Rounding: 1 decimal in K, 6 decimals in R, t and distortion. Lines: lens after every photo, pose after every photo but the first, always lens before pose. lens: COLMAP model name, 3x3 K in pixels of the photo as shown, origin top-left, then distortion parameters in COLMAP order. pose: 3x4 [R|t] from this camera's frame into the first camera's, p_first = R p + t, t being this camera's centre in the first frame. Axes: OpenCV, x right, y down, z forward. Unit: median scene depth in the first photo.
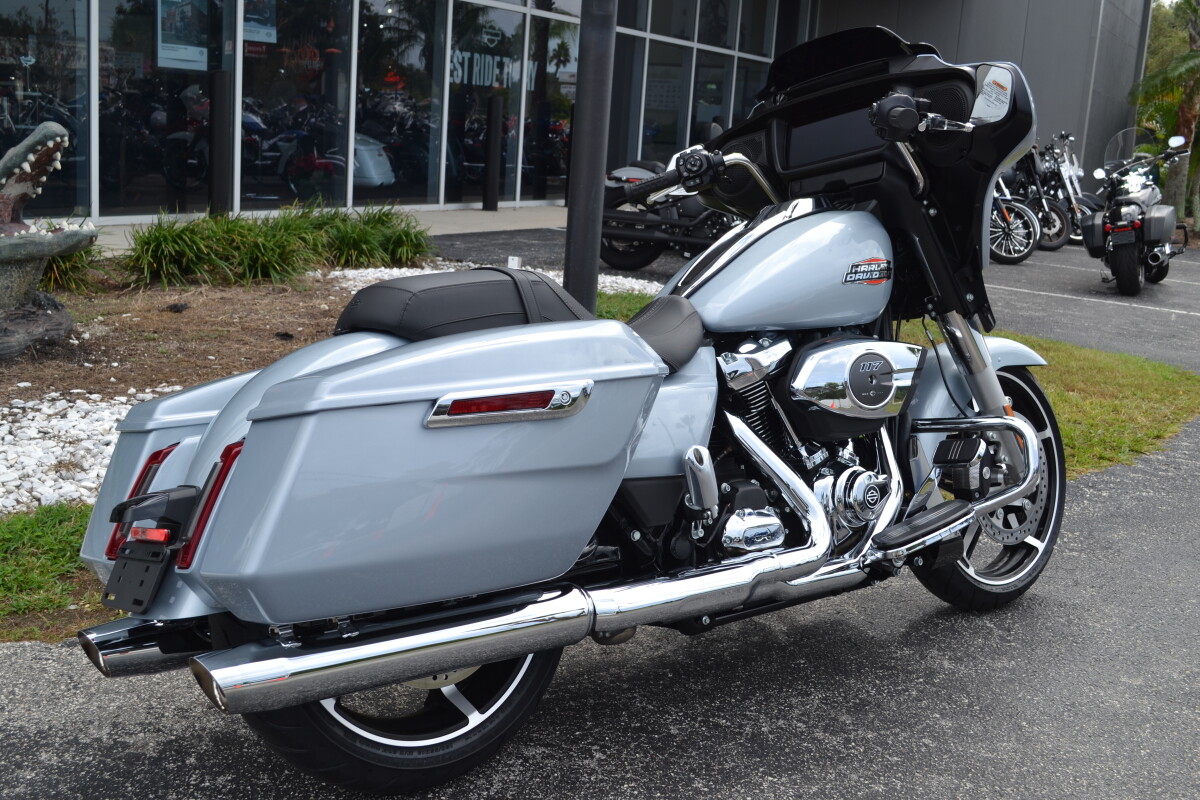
lens RADIAL K [[1320.3, 0, 600.0], [0, 1320.3, 400.0], [0, 0, 1]] dist [-0.067326, 0.019417]
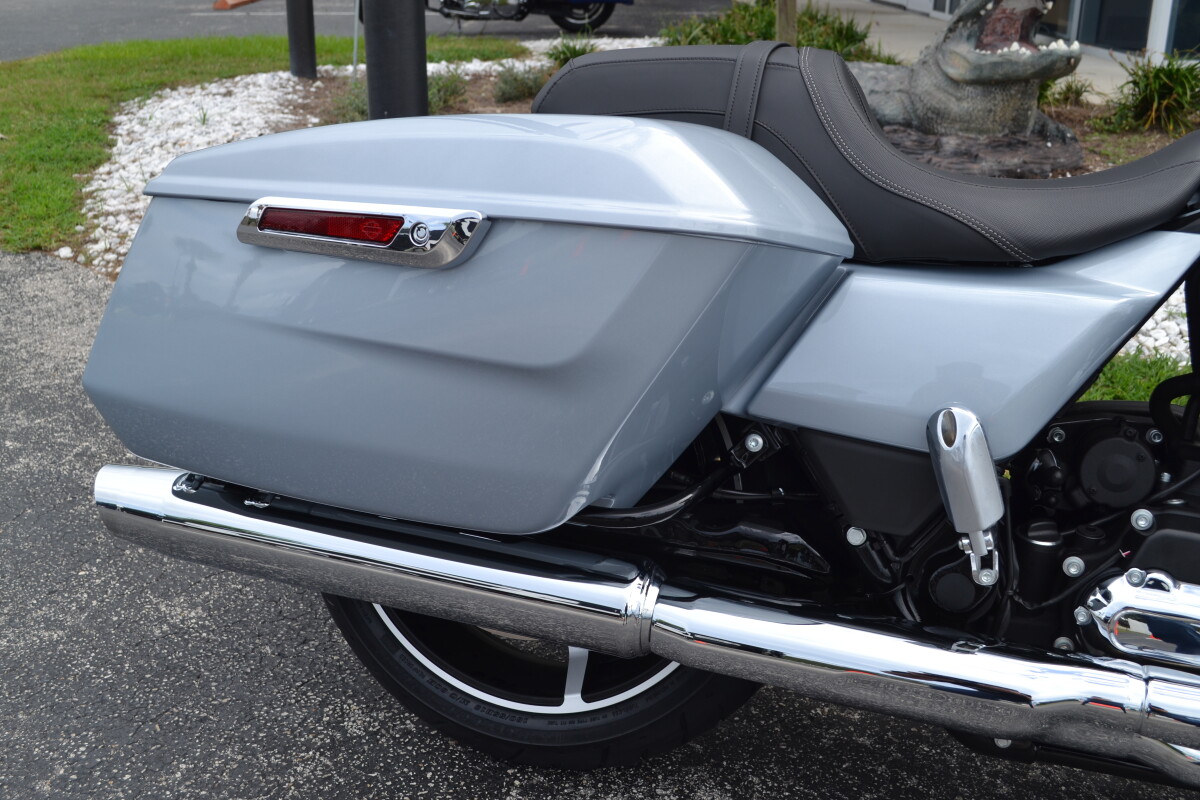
lens RADIAL K [[1271.0, 0, 582.3], [0, 1271.0, 395.6], [0, 0, 1]] dist [-0.064300, 0.002776]
pose [[0.506839, 0.242498, -0.827230, 0.191547], [-0.149353, 0.969808, 0.192786, -0.019819], [0.849004, 0.025837, 0.527754, 0.296054]]
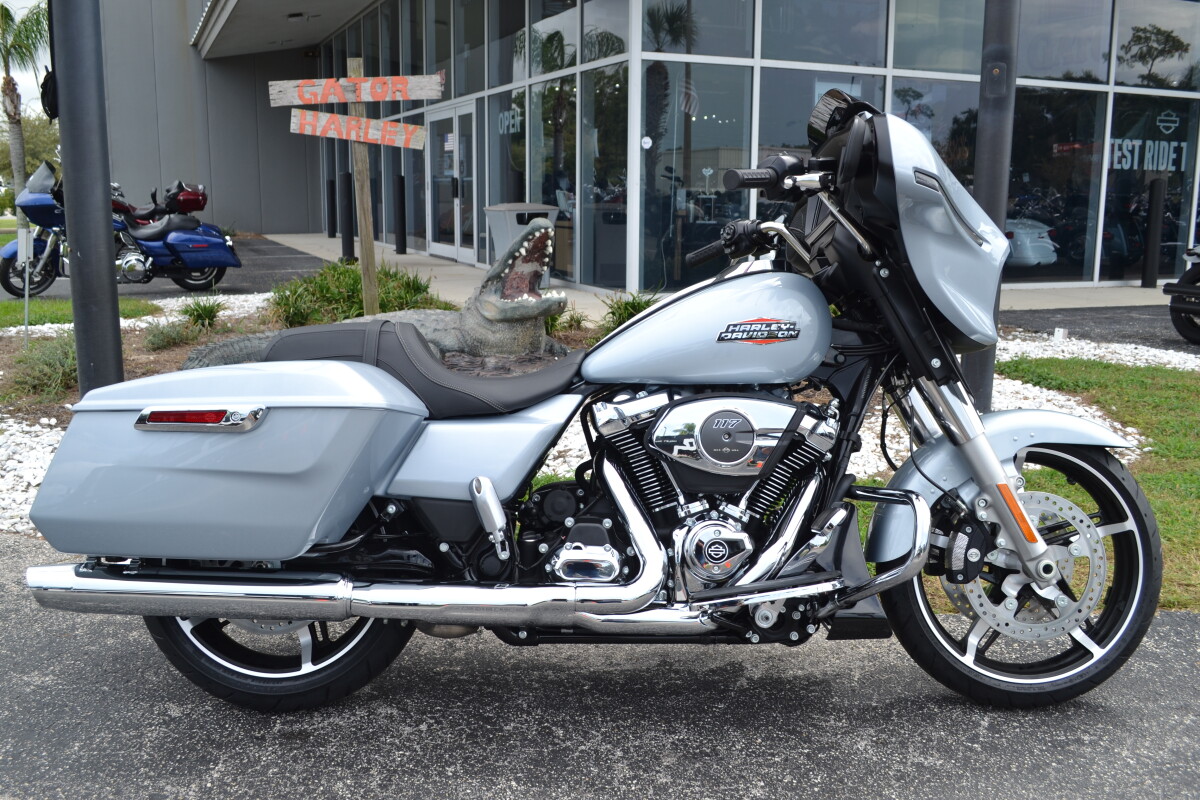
lens RADIAL K [[1110.7, 0, 600.0], [0, 1110.7, 400.0], [0, 0, 1]] dist [-0.079657, 0.024167]
pose [[0.781299, 0.056018, -0.621639, 0.358676], [-0.083146, 0.996429, -0.014709, -0.012419], [0.618595, 0.063179, 0.783166, 0.144492]]
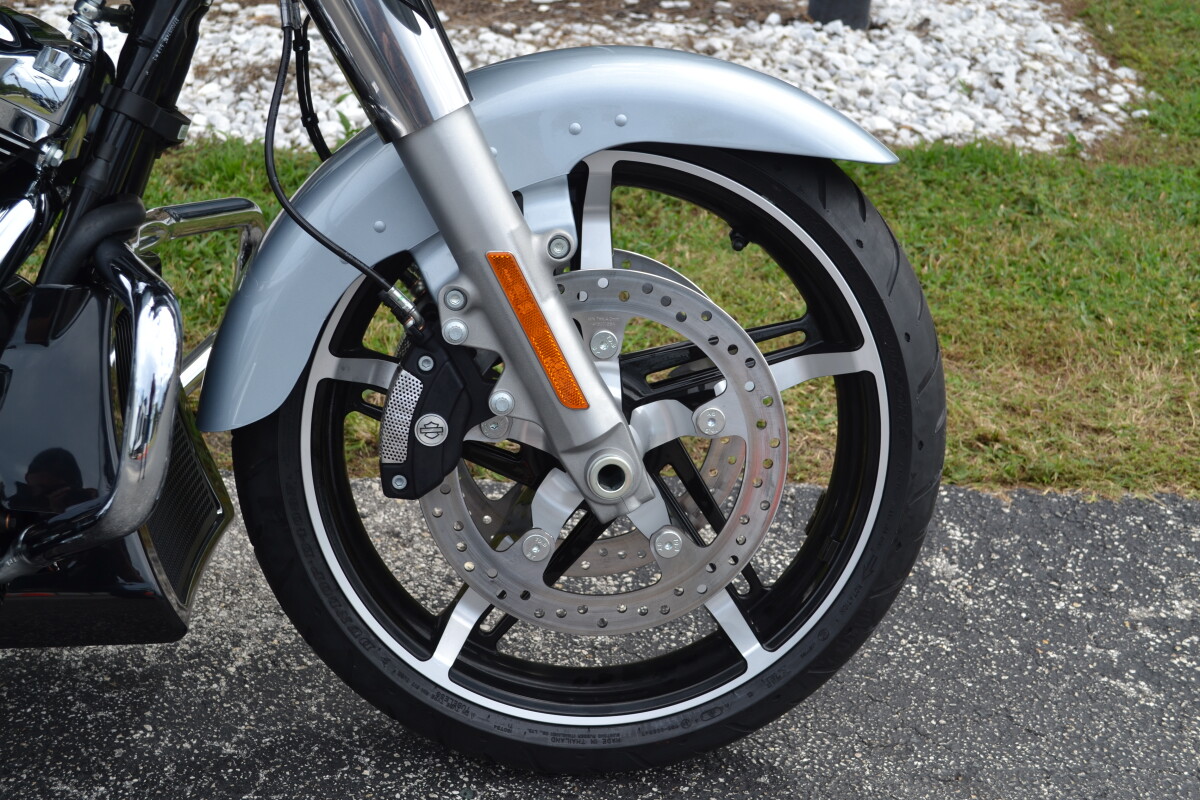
lens RADIAL K [[1609.1, 0, 600.0], [0, 1609.1, 400.0], [0, 0, 1]] dist [-0.020374, 0.001492]
pose [[0.822435, 0.236059, -0.517568, 0.354452], [-0.128697, 0.963457, 0.234922, -0.038923], [0.554110, -0.126598, 0.822761, 0.427900]]
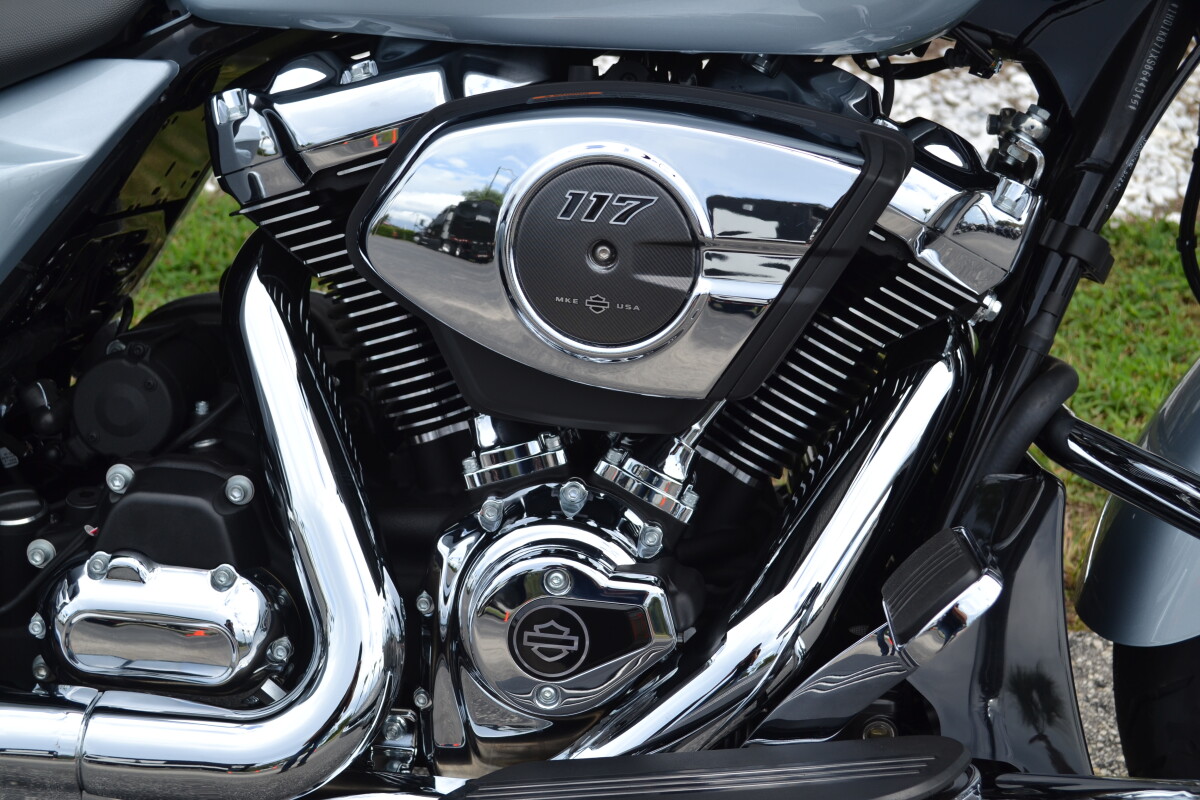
lens RADIAL K [[1717.2, 0, 600.0], [0, 1717.2, 400.0], [0, 0, 1]] dist [-0.016701, -0.044880]
pose [[0.719180, 0.256470, -0.645758, 0.244828], [-0.123674, 0.961793, 0.244251, -0.040783], [0.683728, -0.095797, 0.723421, 0.396461]]
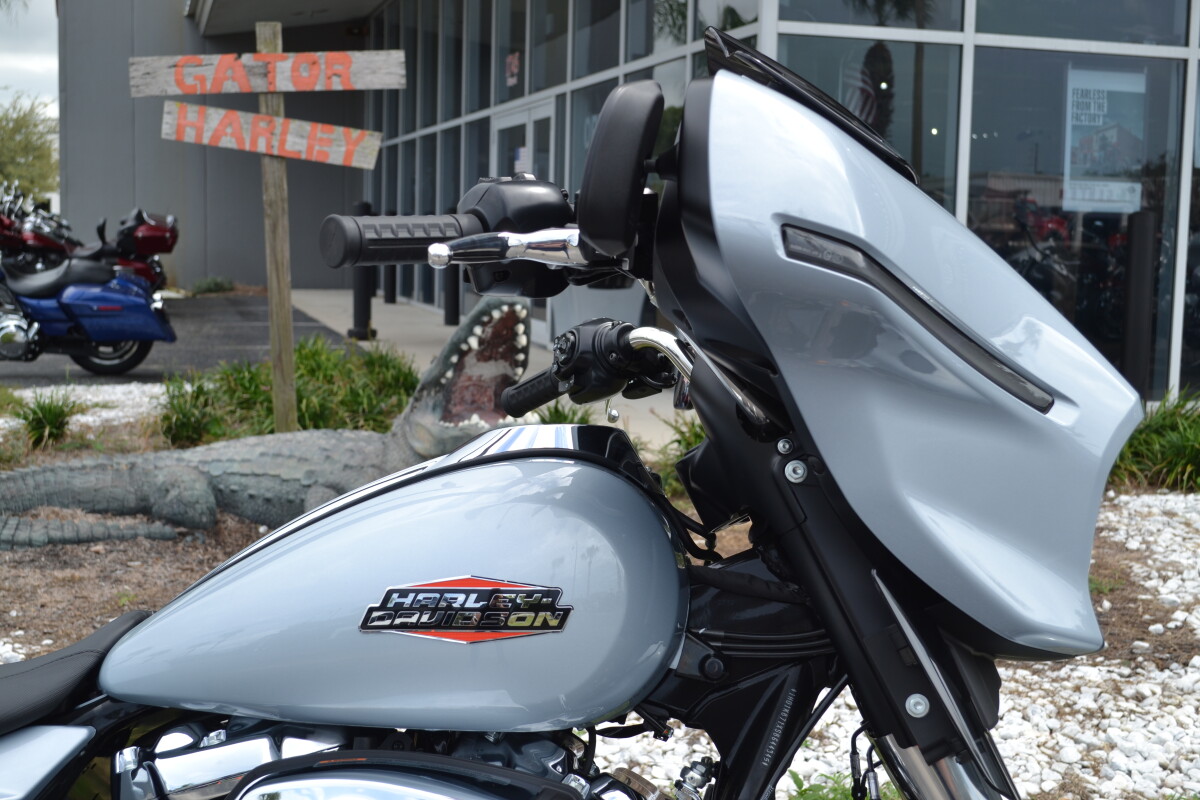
lens RADIAL K [[1609.1, 0, 600.0], [0, 1609.1, 400.0], [0, 0, 1]] dist [-0.020374, 0.001492]
pose [[0.692873, 0.026244, -0.720582, 0.332984], [-0.124795, 0.988621, -0.083990, -0.069949], [0.710178, 0.148119, 0.688264, 0.375178]]
